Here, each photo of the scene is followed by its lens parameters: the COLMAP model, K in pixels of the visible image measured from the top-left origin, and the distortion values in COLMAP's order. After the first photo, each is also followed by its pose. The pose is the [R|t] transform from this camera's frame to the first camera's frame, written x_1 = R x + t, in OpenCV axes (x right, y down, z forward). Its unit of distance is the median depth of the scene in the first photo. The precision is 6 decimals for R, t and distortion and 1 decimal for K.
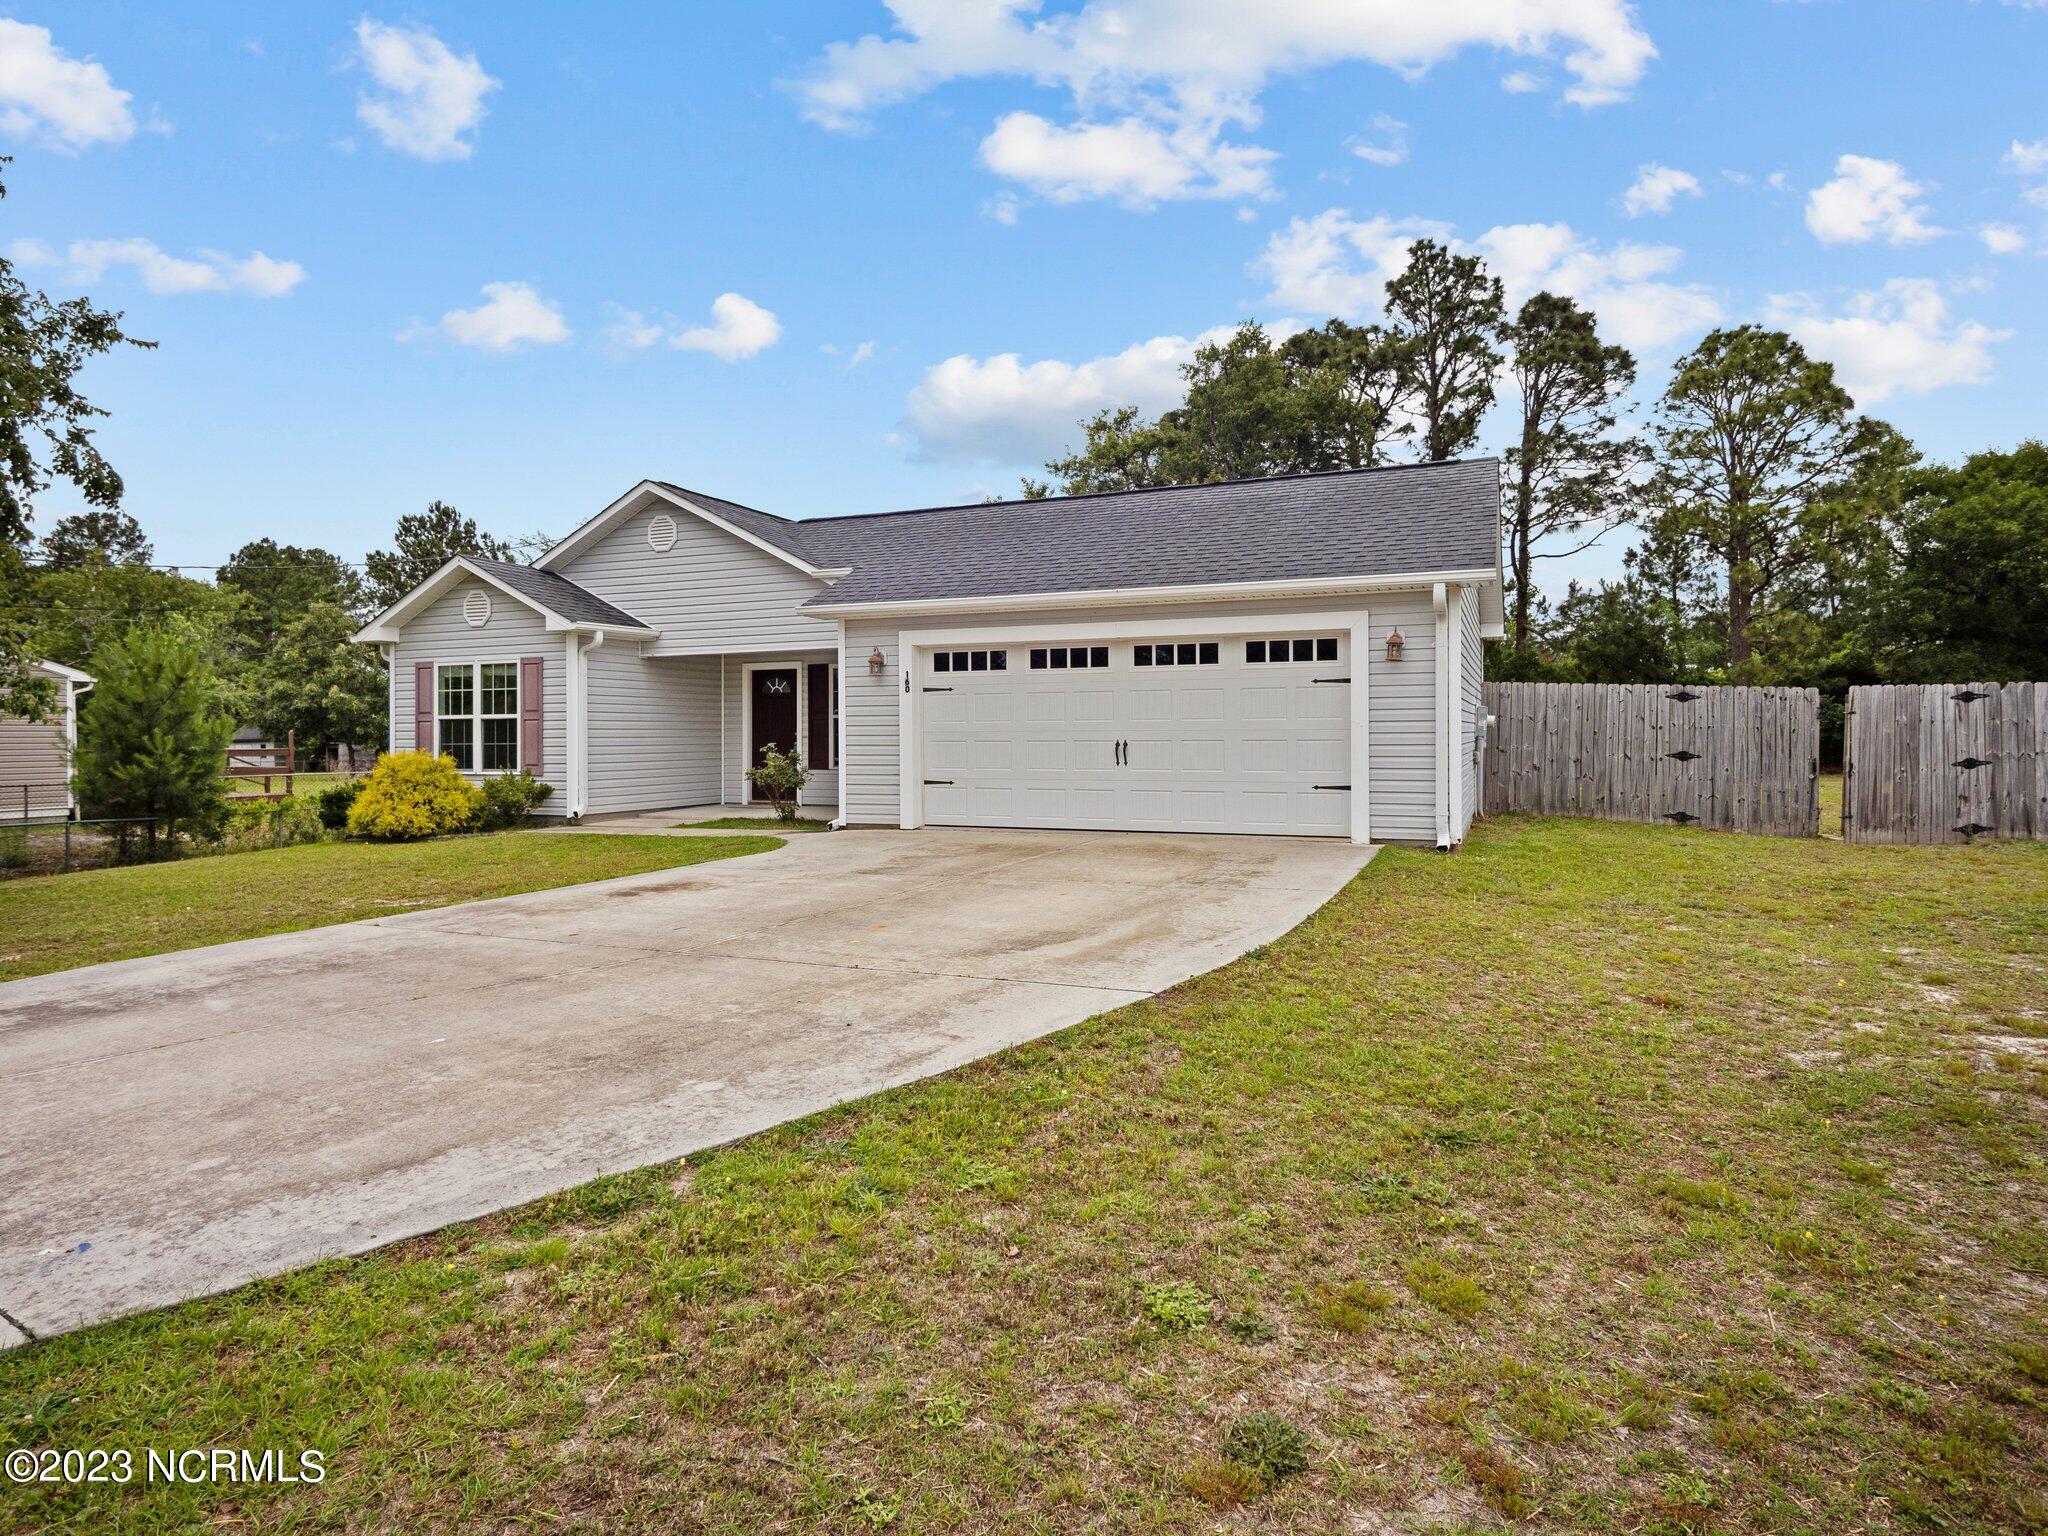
lens RADIAL K [[1132.7, 0, 1049.8], [0, 1132.7, 732.0], [0, 0, 1]] dist [0.006000, -0.004400]
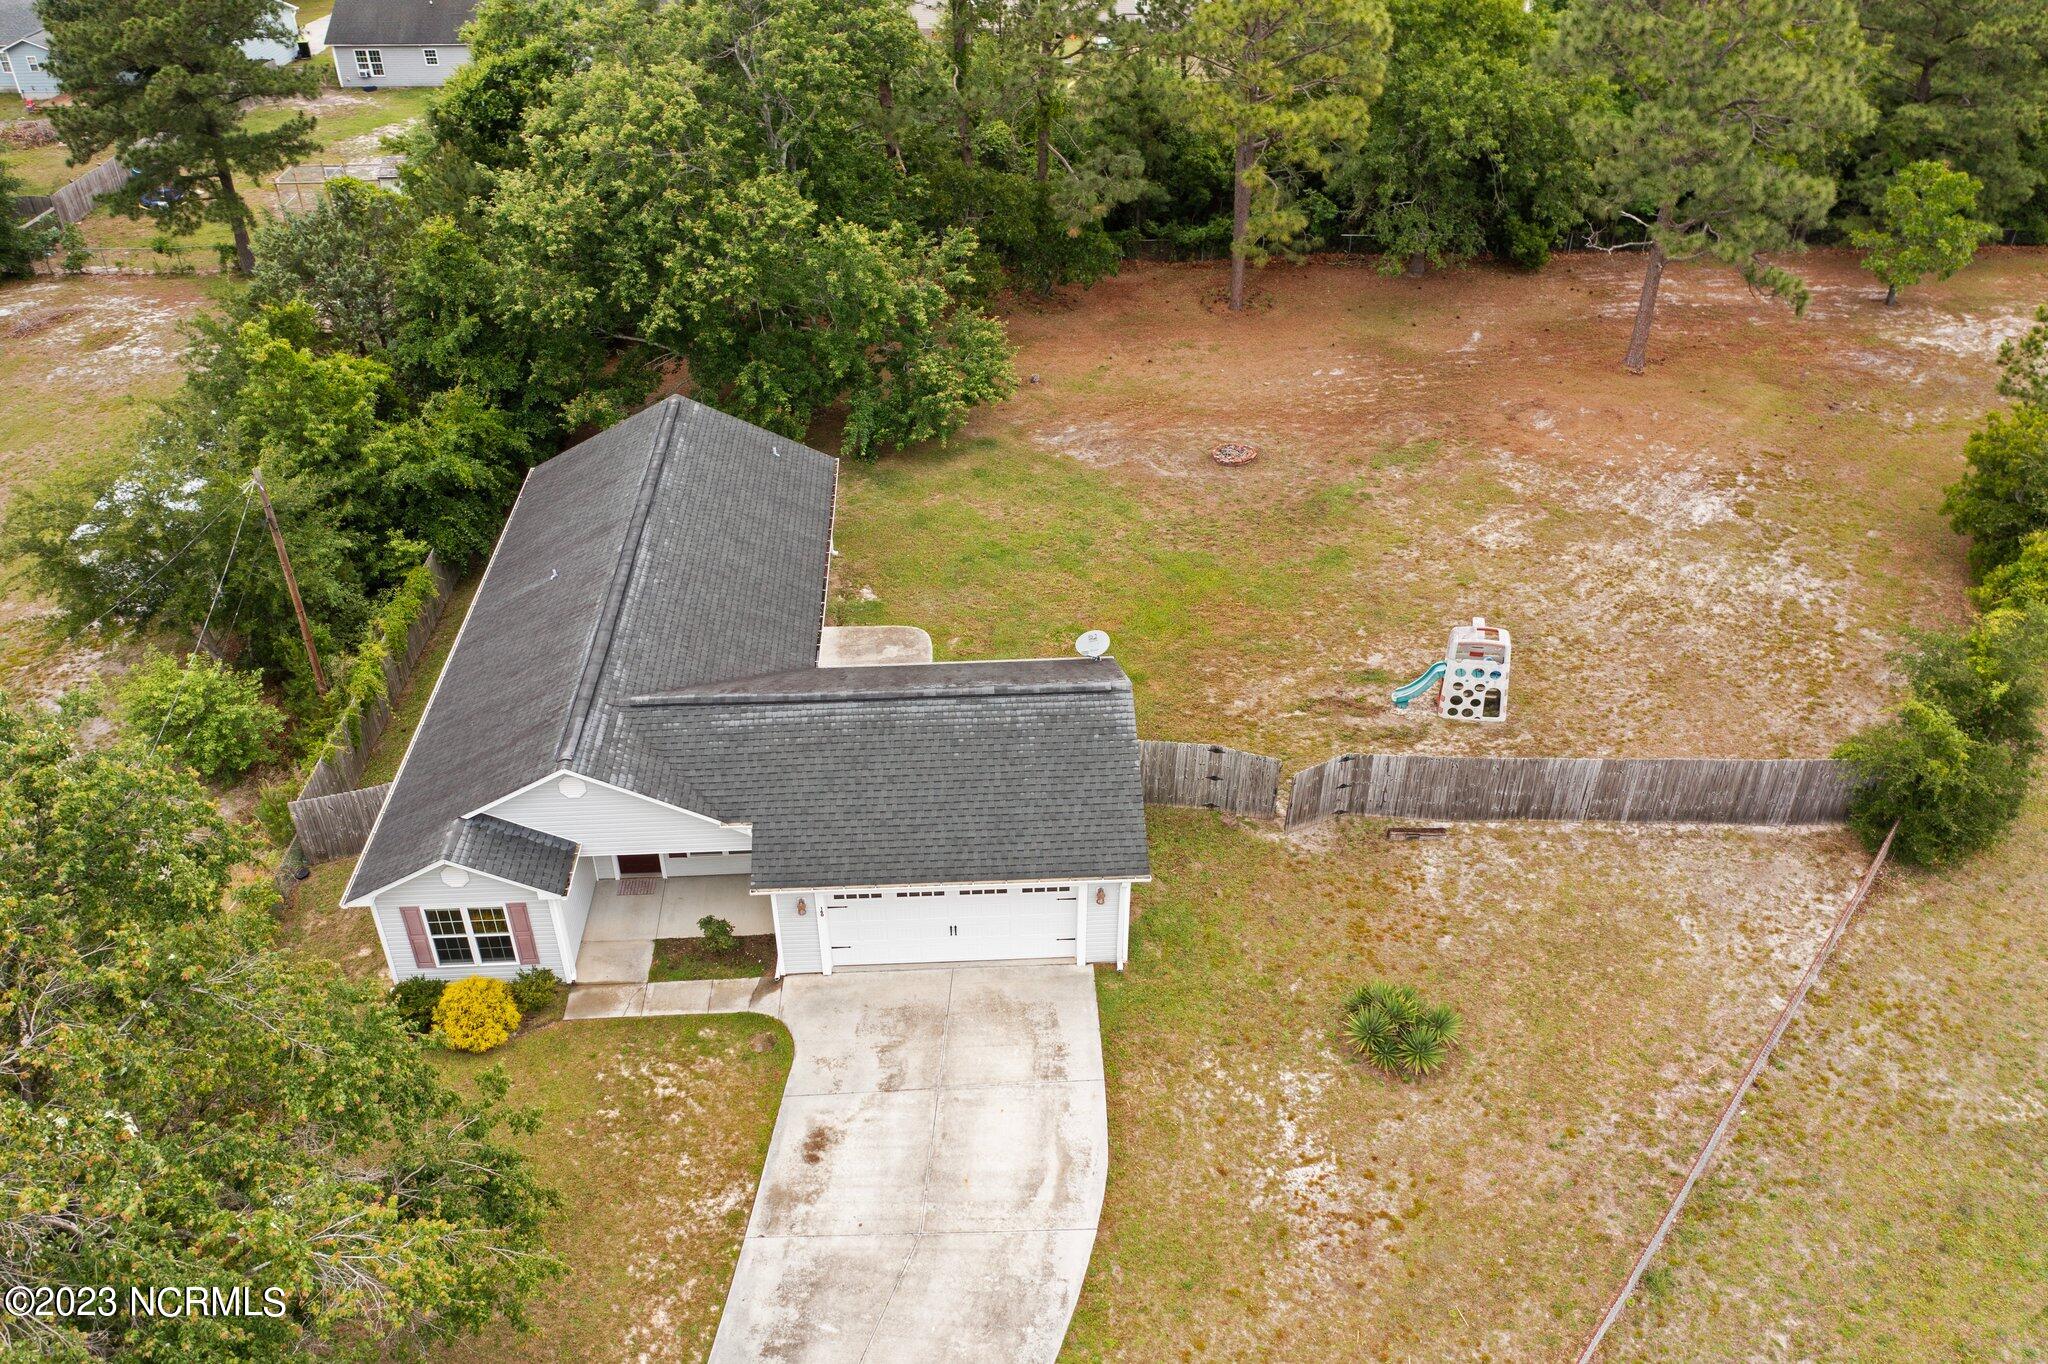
lens RADIAL K [[1612.2, 0, 1013.0], [0, 1612.2, 672.2], [0, 0, 1]] dist [-0.001007, 0.001231]
pose [[0.906642, -0.237284, 0.348852, -0.526500], [0.002666, 0.830061, 0.557666, -1.422470], [-0.421893, -0.504673, 0.753201, -0.631648]]
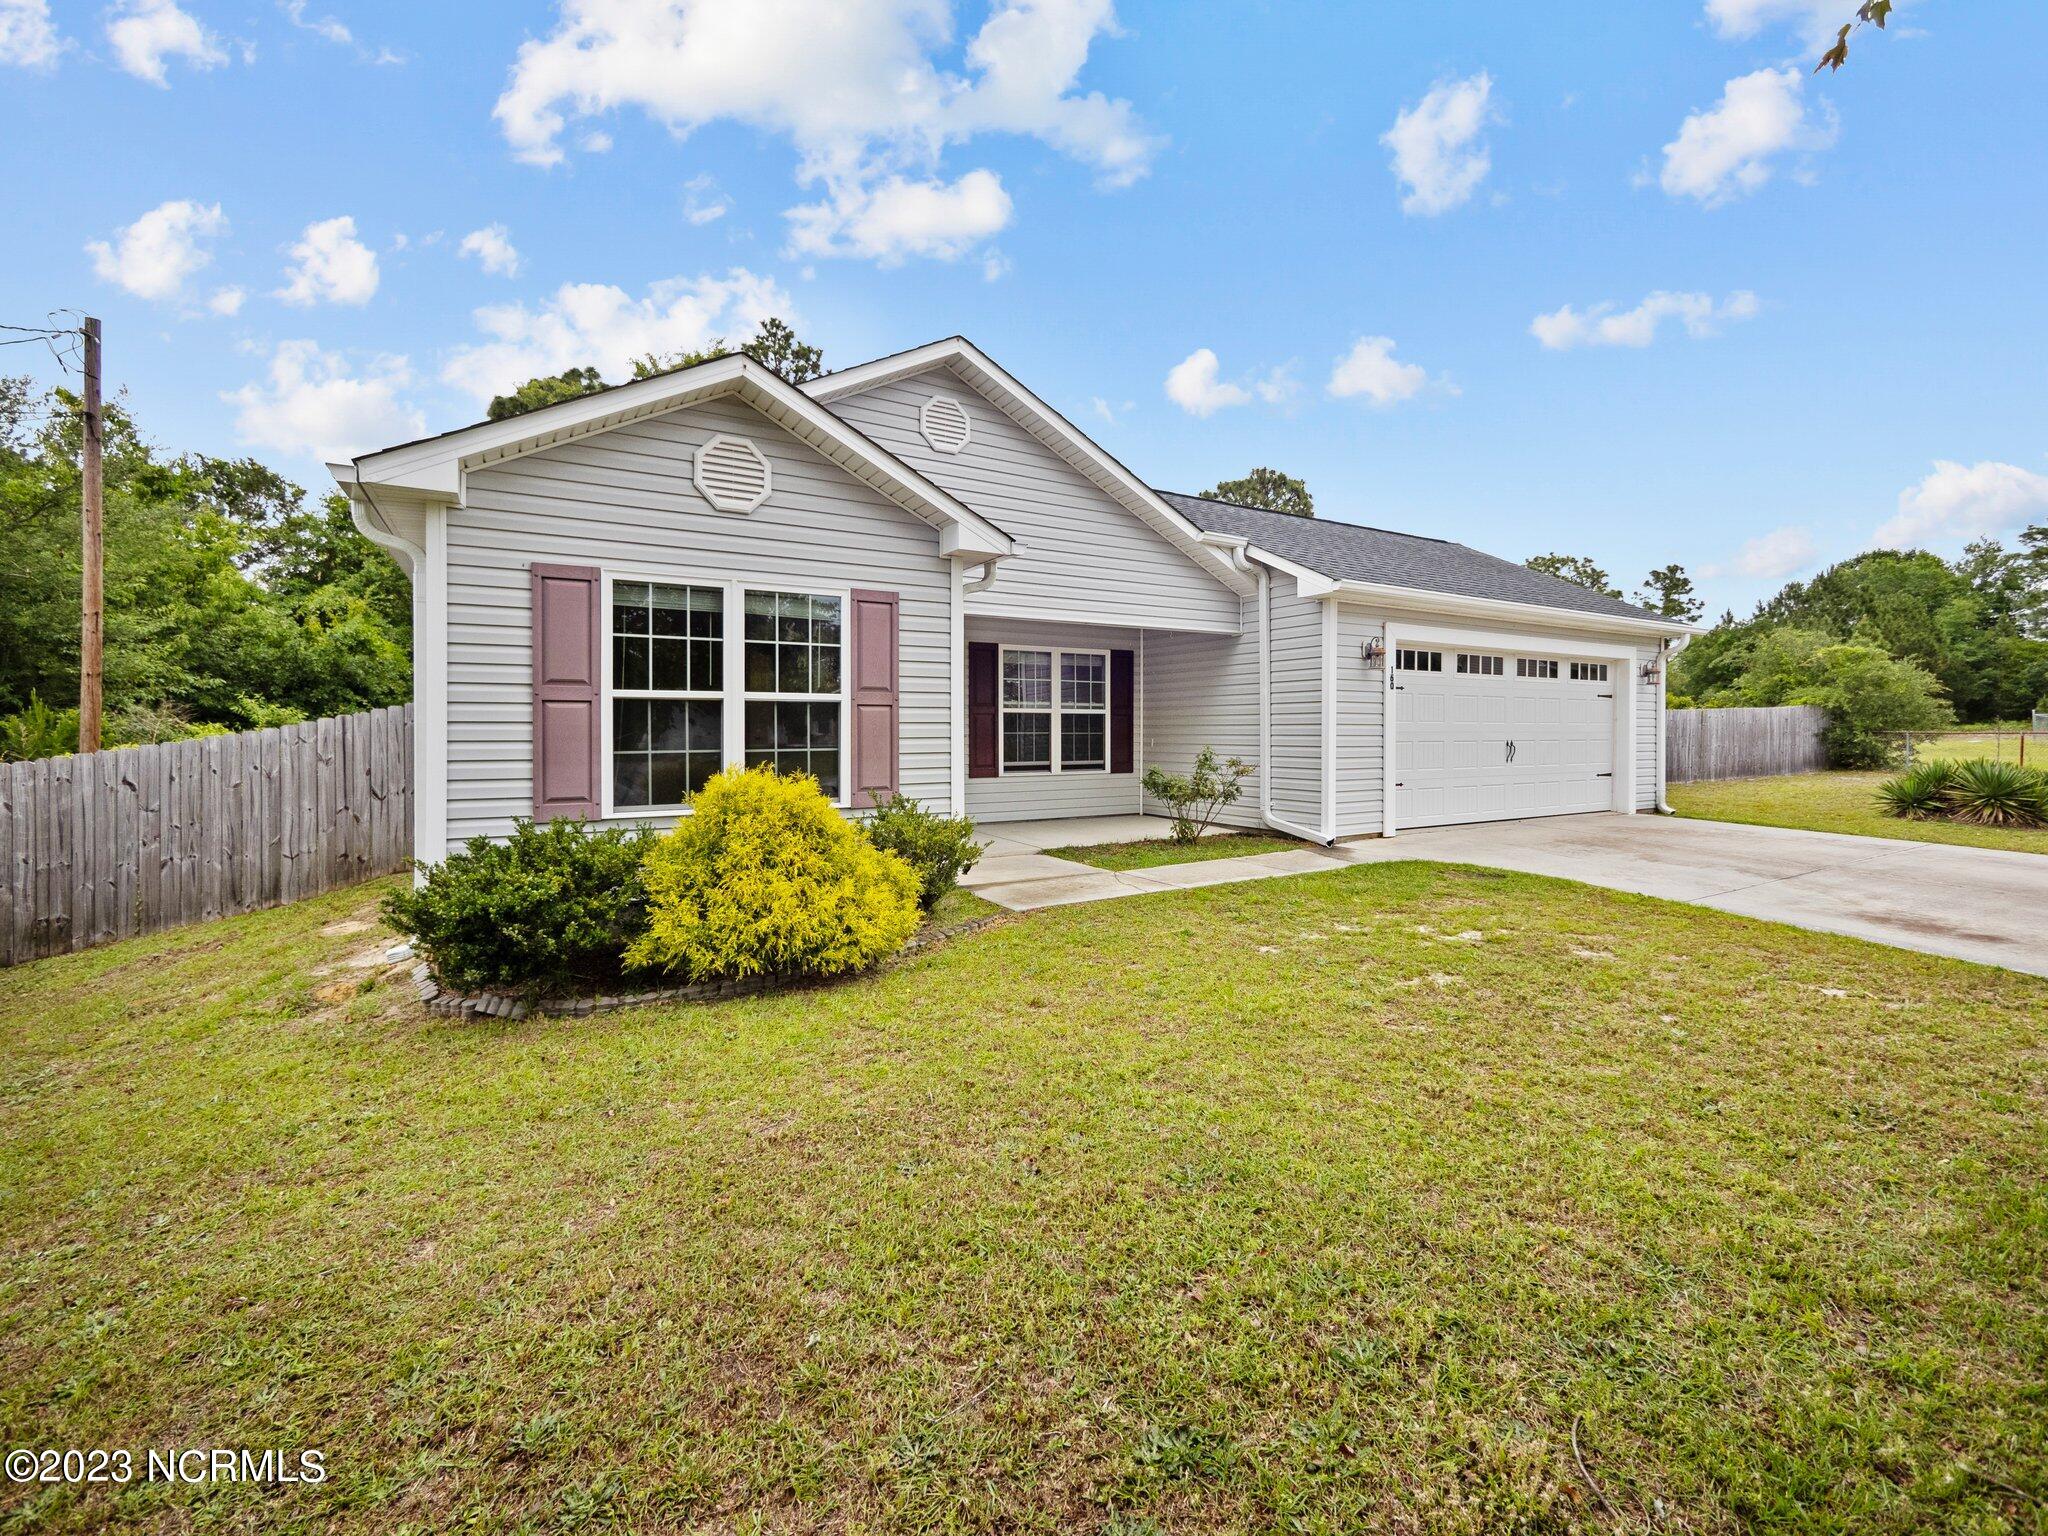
lens RADIAL K [[872.1, 0, 1020.8], [0, 872.1, 743.0], [0, 0, 1]] dist [-0.005071, 0.000932]
pose [[0.606568, -0.006793, 0.795002, -0.745935], [-0.006329, 0.999891, 0.013373, 0.001059], [-0.795006, -0.013143, 0.606459, 0.686915]]
